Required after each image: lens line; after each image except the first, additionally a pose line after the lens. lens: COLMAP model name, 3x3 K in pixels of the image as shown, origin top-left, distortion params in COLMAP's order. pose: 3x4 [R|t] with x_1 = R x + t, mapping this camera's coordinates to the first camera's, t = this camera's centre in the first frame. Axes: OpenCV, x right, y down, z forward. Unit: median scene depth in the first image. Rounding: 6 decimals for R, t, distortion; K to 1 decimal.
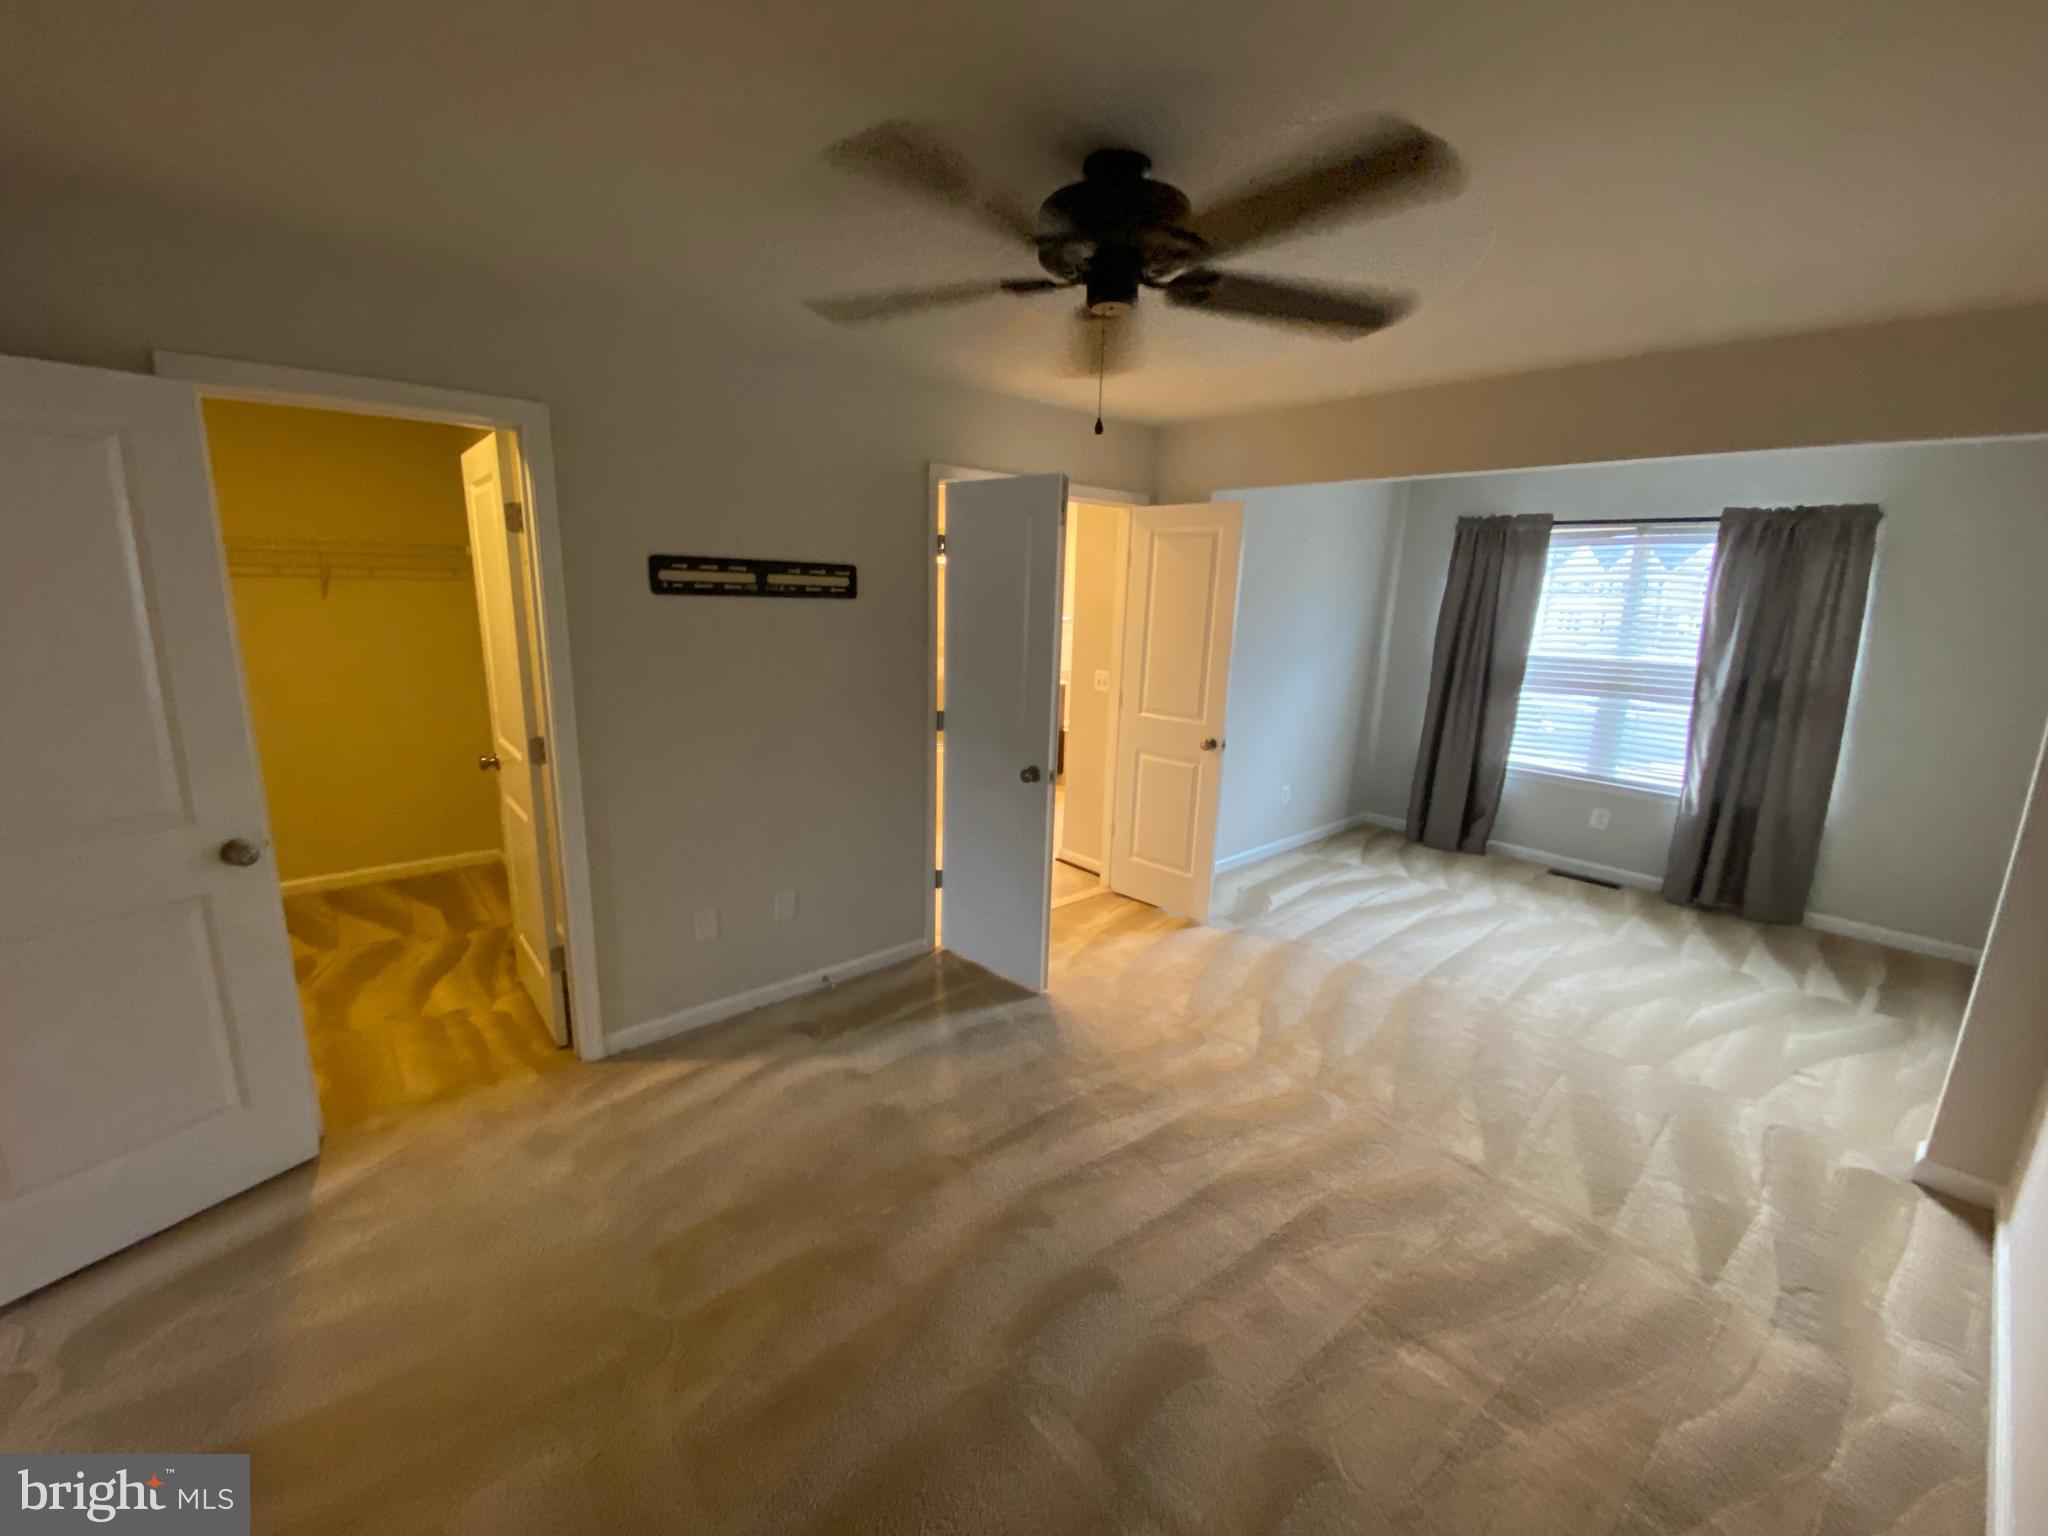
lens RADIAL K [[831.6, 0, 1029.6], [0, 831.6, 769.0], [0, 0, 1]] dist [0.029136, -0.023538]
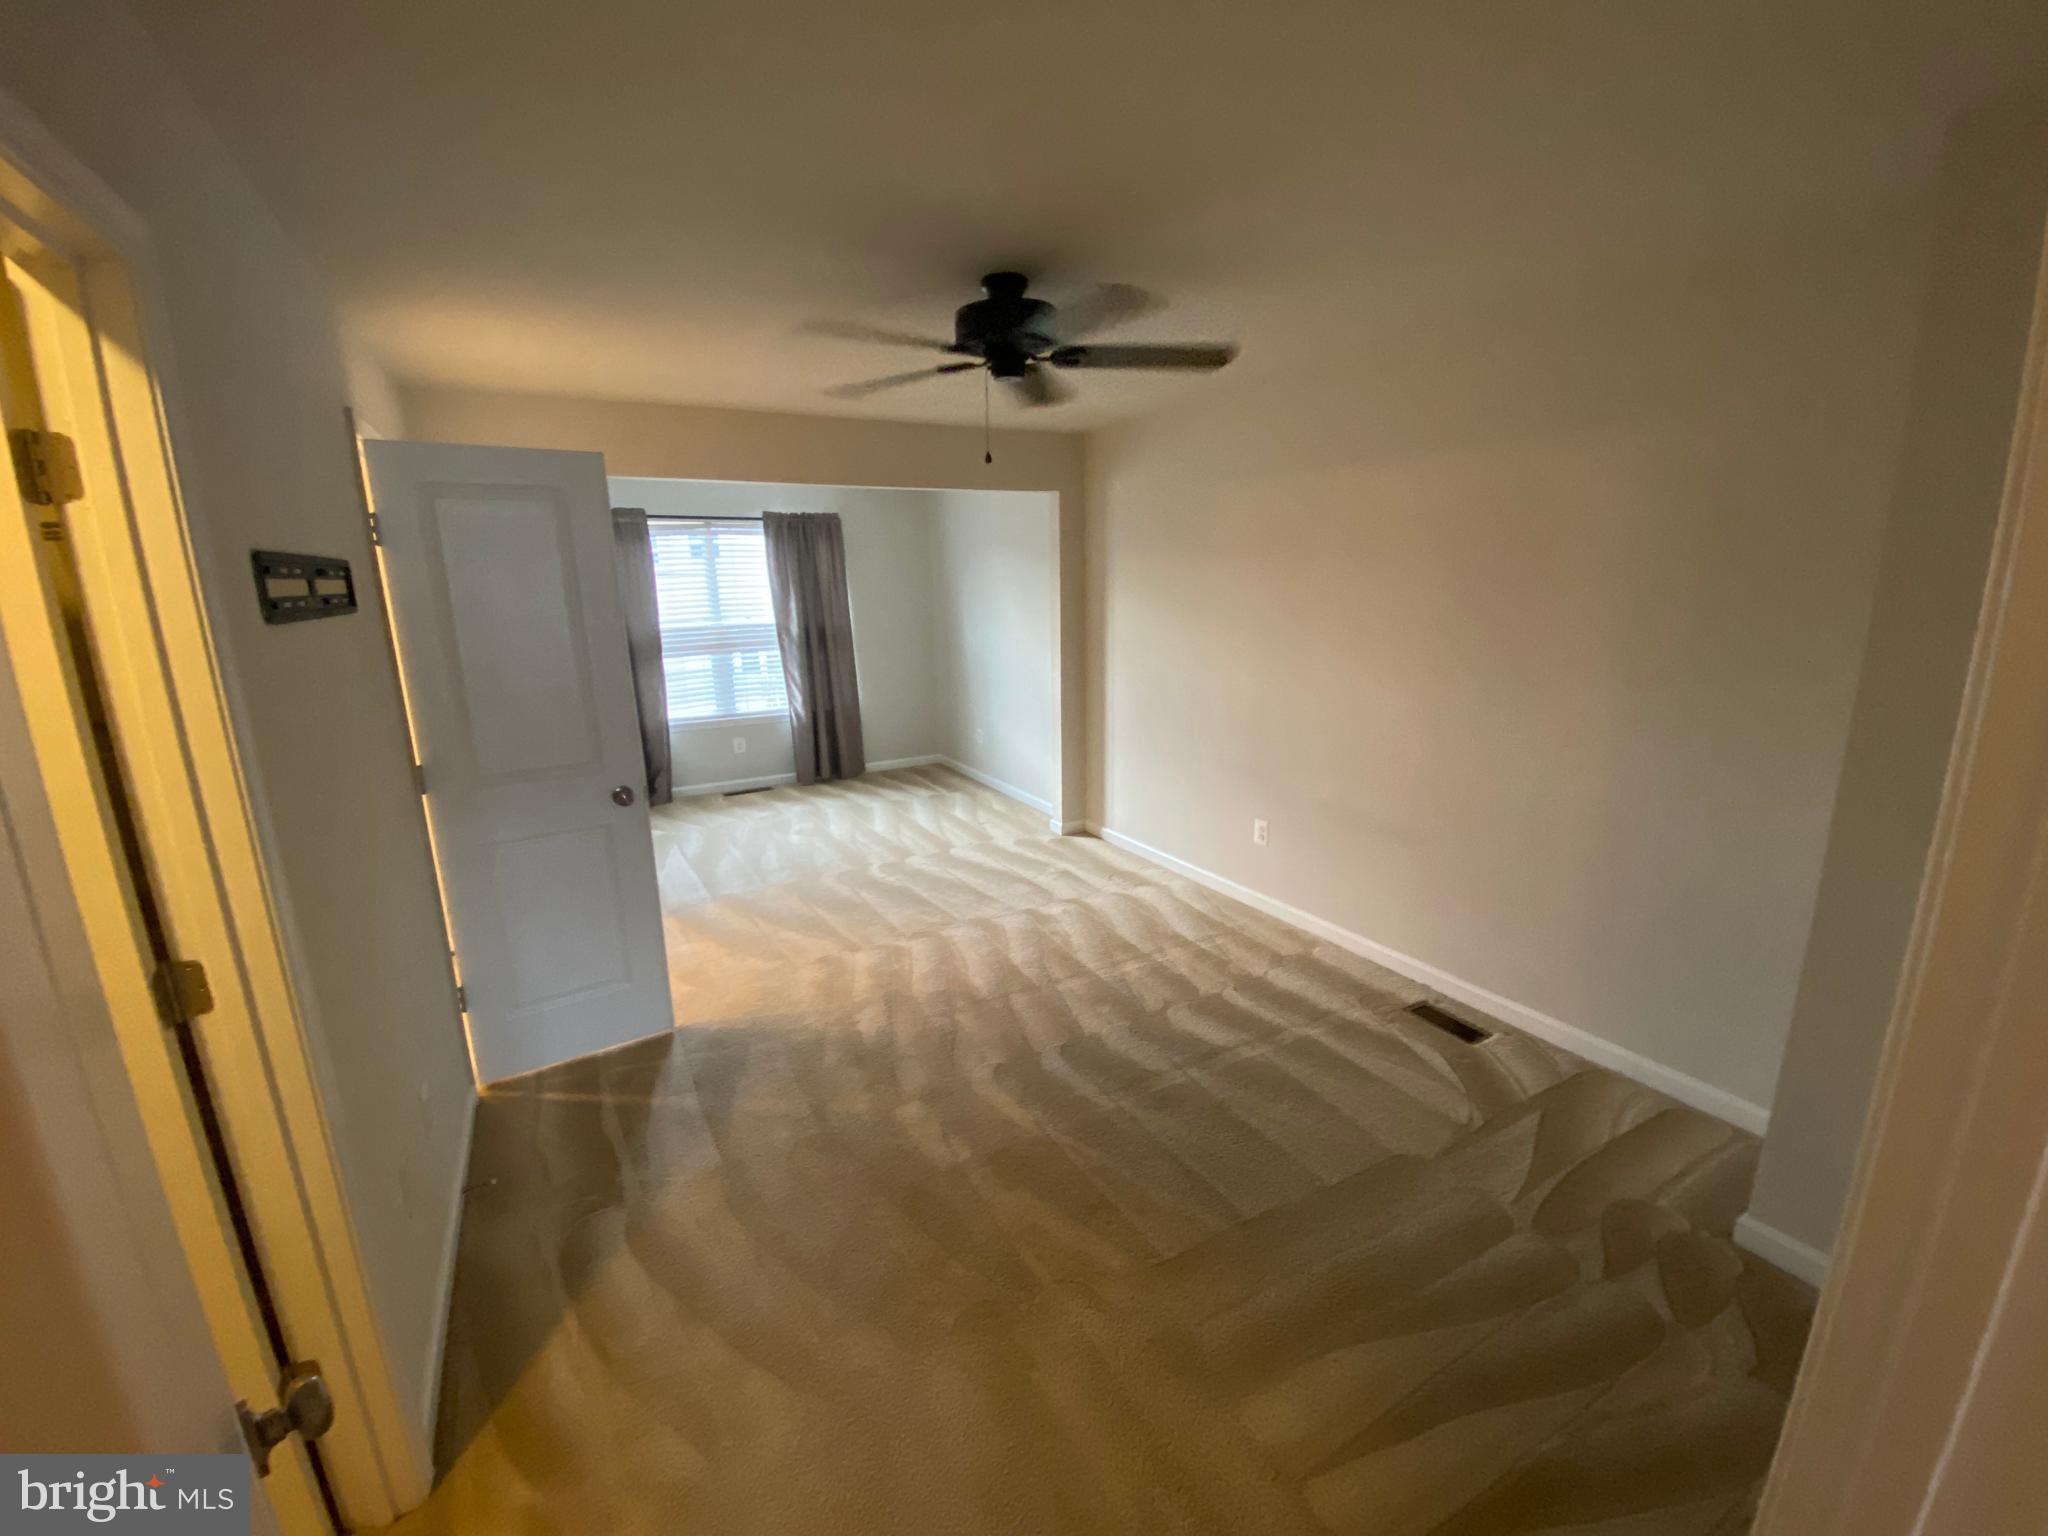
lens RADIAL K [[831.6, 0, 1029.6], [0, 831.6, 769.0], [0, 0, 1]] dist [0.029136, -0.023538]
pose [[0.214855, -0.254188, 0.942988, -0.535920], [0.236512, 0.950339, 0.202281, -0.072171], [-0.947575, 0.179567, 0.264304, 0.264477]]
